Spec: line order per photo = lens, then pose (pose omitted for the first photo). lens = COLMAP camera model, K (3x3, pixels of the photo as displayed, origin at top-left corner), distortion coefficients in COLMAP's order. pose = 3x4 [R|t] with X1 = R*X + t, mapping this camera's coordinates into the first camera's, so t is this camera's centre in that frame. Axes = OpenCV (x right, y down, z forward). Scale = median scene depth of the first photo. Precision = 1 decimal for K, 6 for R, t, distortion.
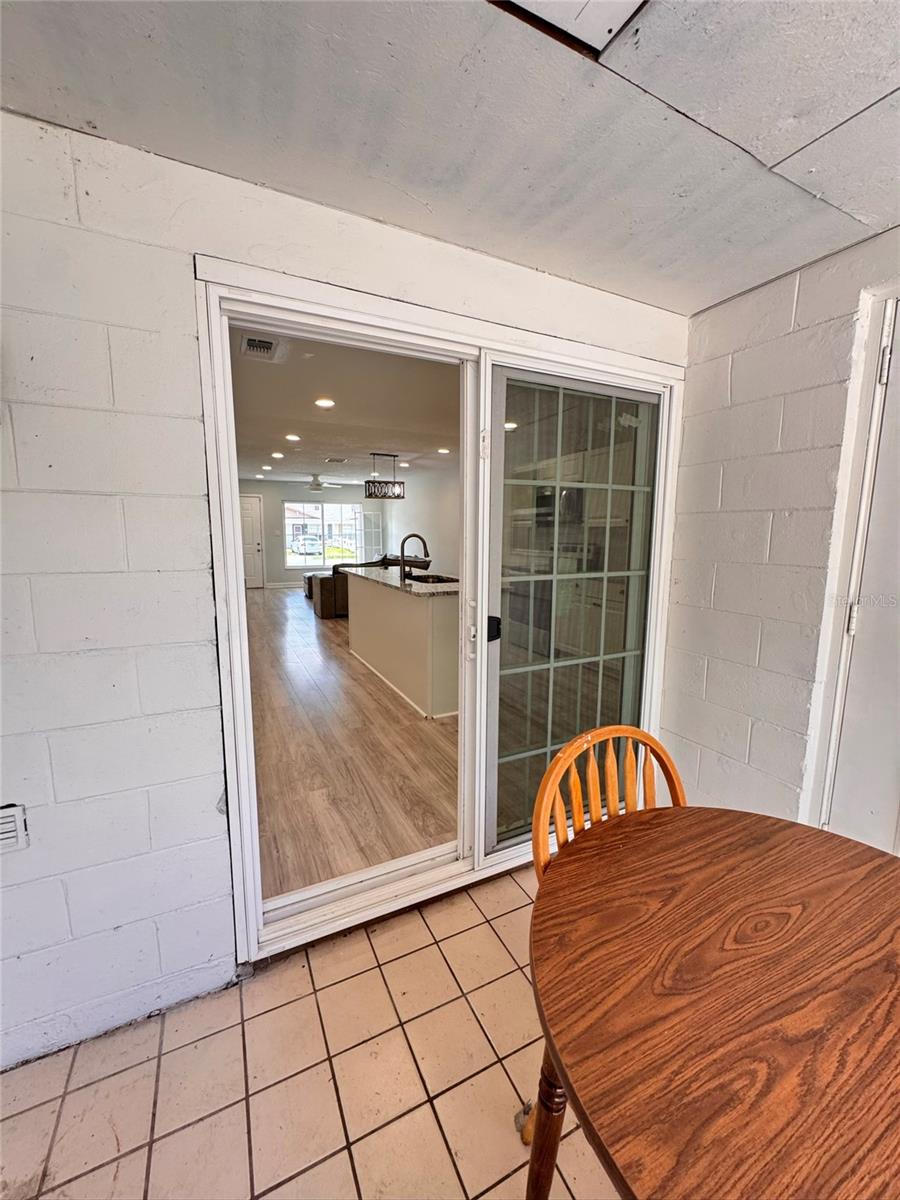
lens RADIAL K [[480.6, 0, 450.0], [0, 480.6, 600.0], [0, 0, 1]] dist [-0.002984, -0.000049]
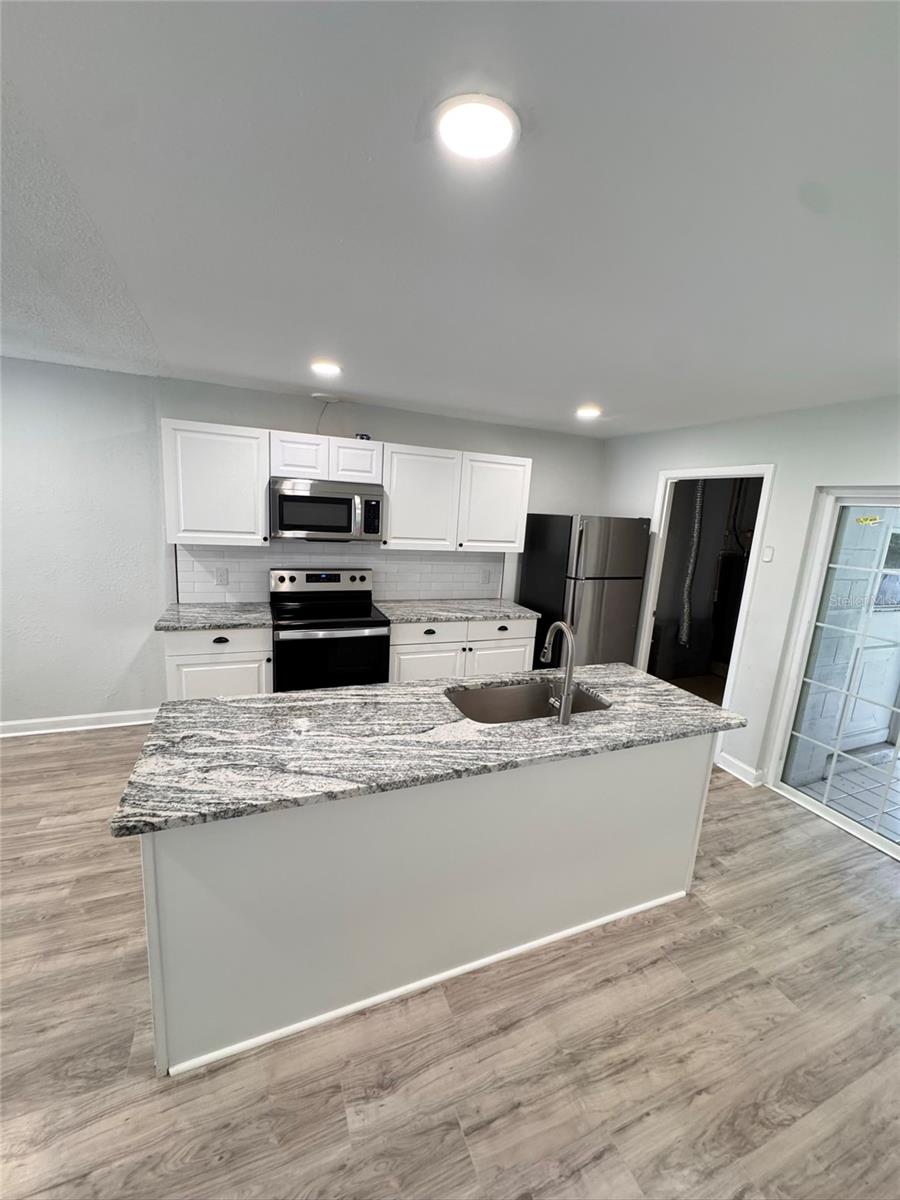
lens RADIAL K [[480.6, 0, 450.0], [0, 480.6, 600.0], [0, 0, 1]] dist [-0.002984, -0.000049]
pose [[0.062255, -0.186493, 0.980482, -0.588945], [0.081798, 0.980036, 0.181214, -0.272273], [-0.994703, 0.068920, 0.076267, 1.149697]]
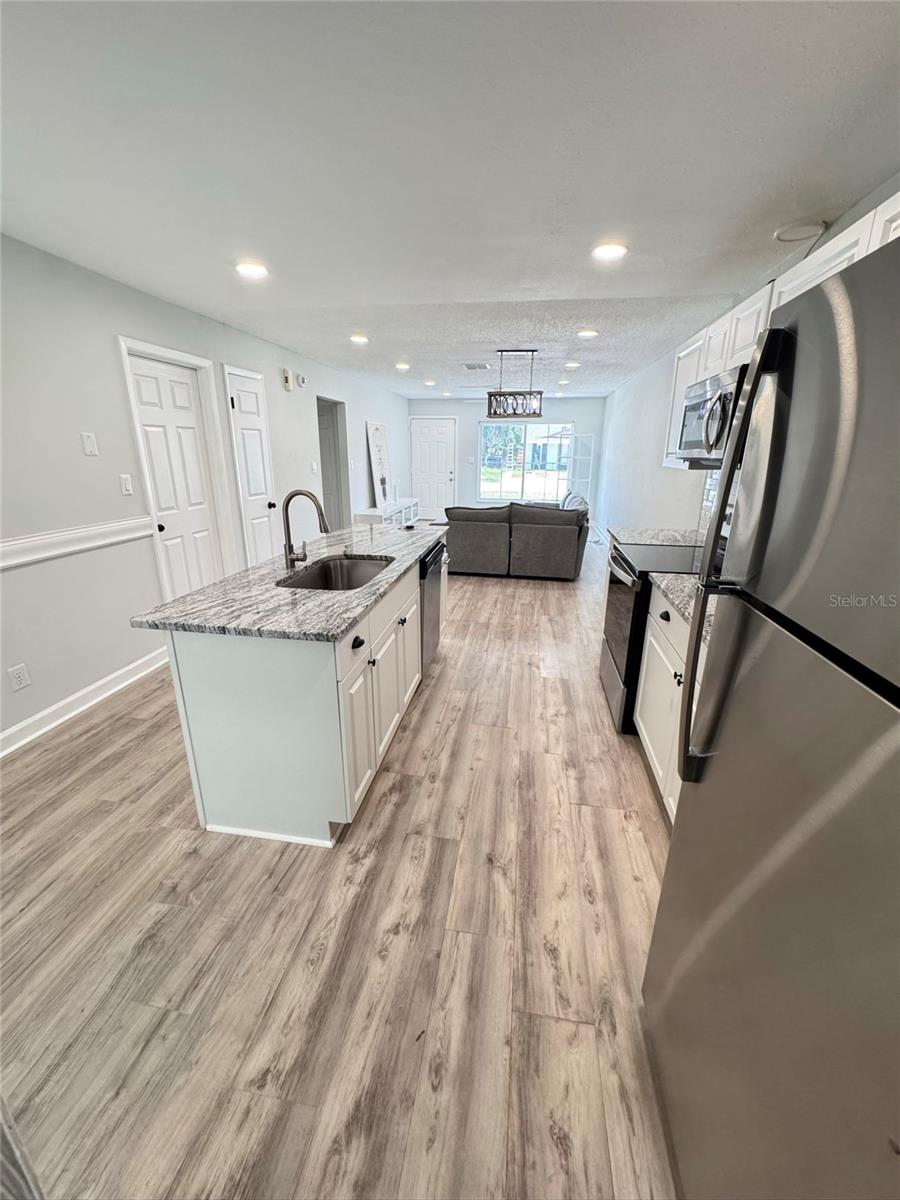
lens RADIAL K [[480.6, 0, 450.0], [0, 480.6, 600.0], [0, 0, 1]] dist [-0.002984, -0.000049]
pose [[0.814599, 0.176815, -0.552417, 0.429172], [-0.087838, 0.979024, 0.183836, -0.137541], [0.573335, -0.101229, 0.813043, 0.673056]]
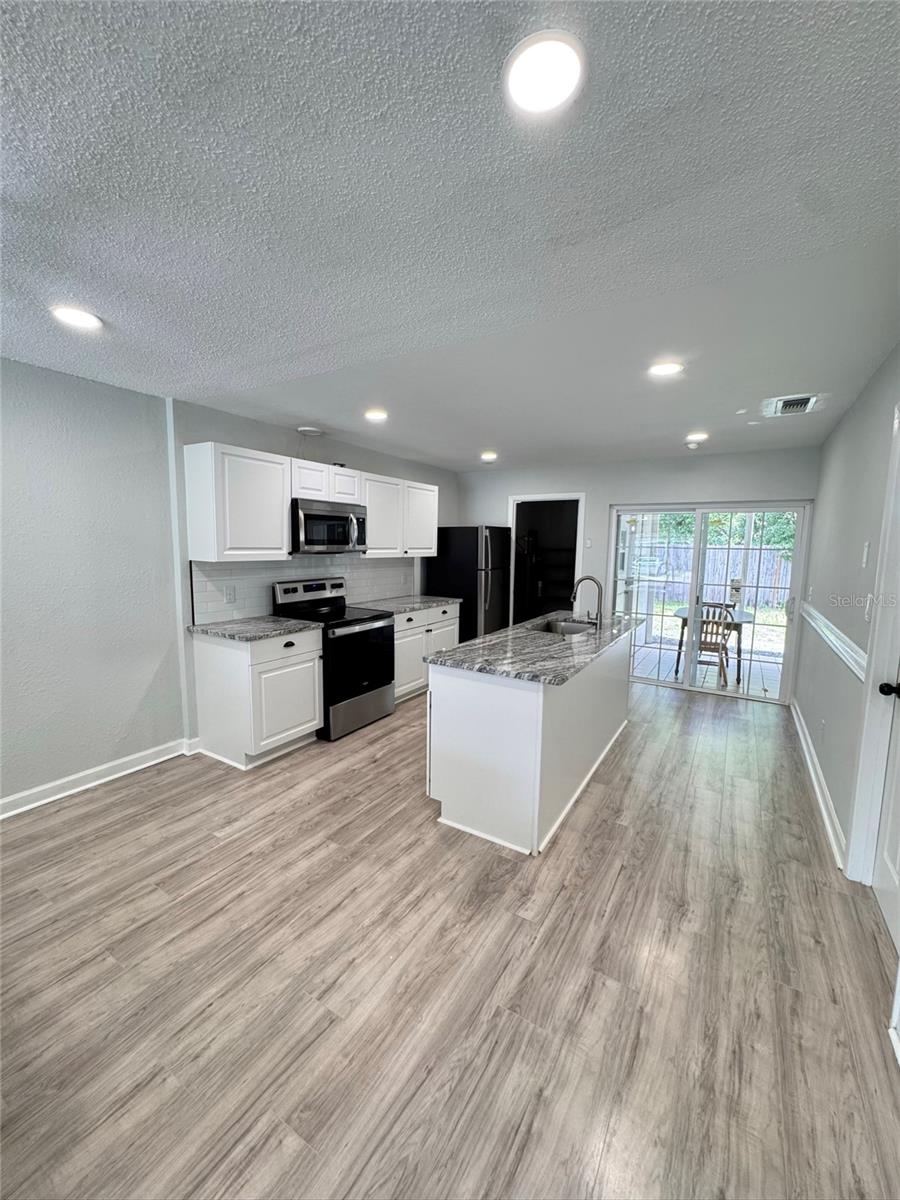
lens RADIAL K [[480.6, 0, 450.0], [0, 480.6, 600.0], [0, 0, 1]] dist [-0.002984, -0.000049]
pose [[-0.540248, -0.104188, 0.835031, -0.730013], [0.107097, 0.975724, 0.191032, -0.309504], [-0.834663, 0.192634, -0.515975, 1.792526]]
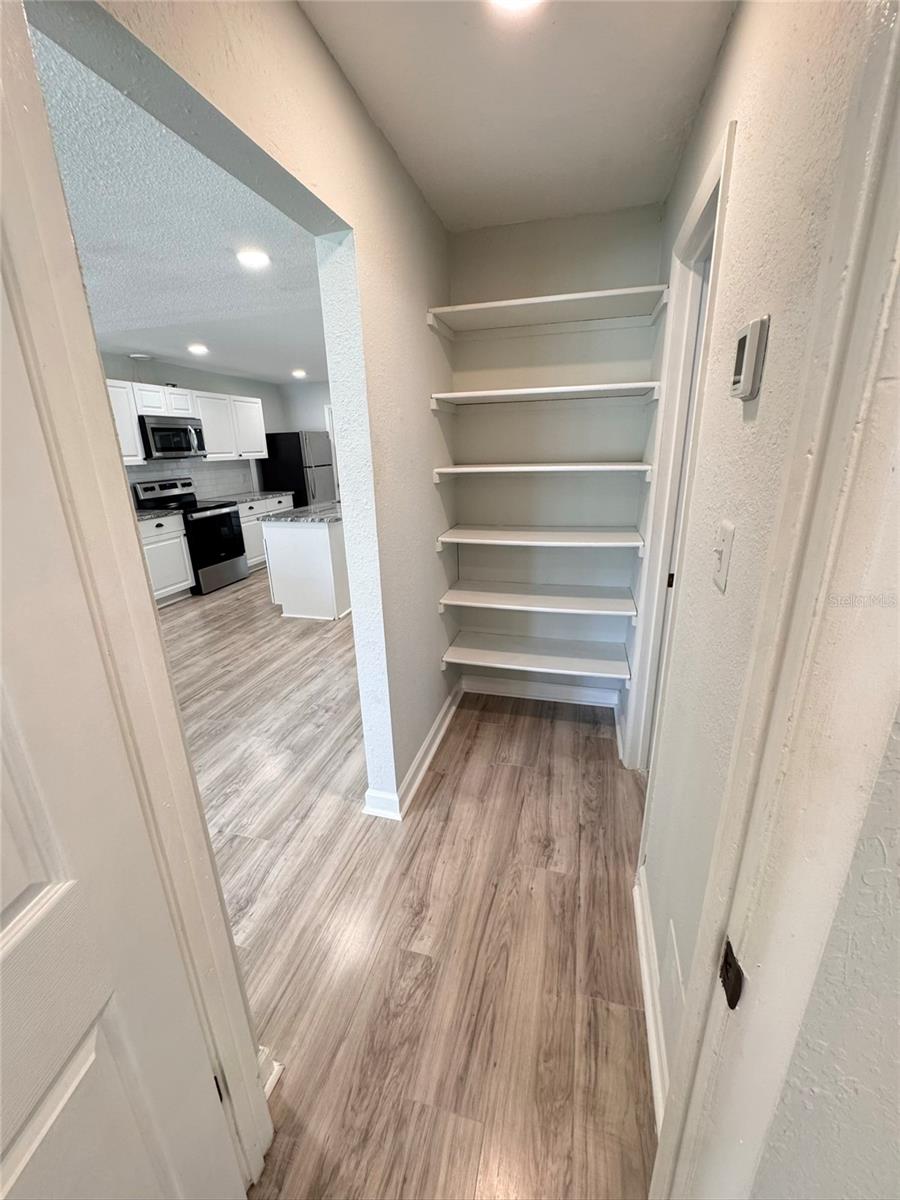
lens RADIAL K [[480.6, 0, 450.0], [0, 480.6, 600.0], [0, 0, 1]] dist [-0.002984, -0.000049]
pose [[-0.757741, -0.180002, 0.627238, -1.229549], [0.119909, 0.906428, 0.404980, -0.331011], [-0.641444, 0.382082, -0.665254, 2.018704]]
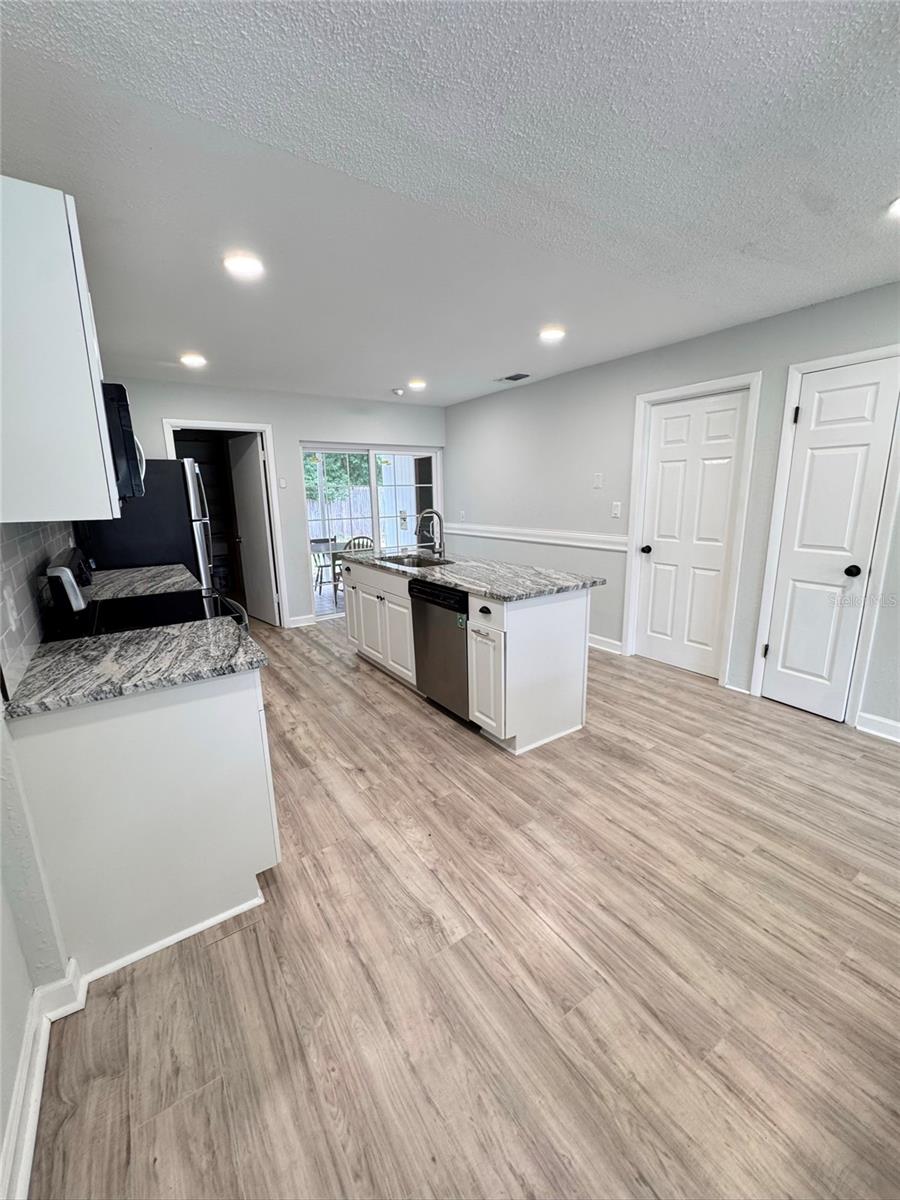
lens RADIAL K [[477.6, 0, 455.0], [0, 477.6, 600.0], [0, 0, 1]] dist [-0.000617, -0.000006]
pose [[-0.988669, 0.049903, -0.141575, 0.015452], [-0.004386, 0.933118, 0.359543, -0.328644], [0.150049, 0.356090, -0.922326, 2.063999]]
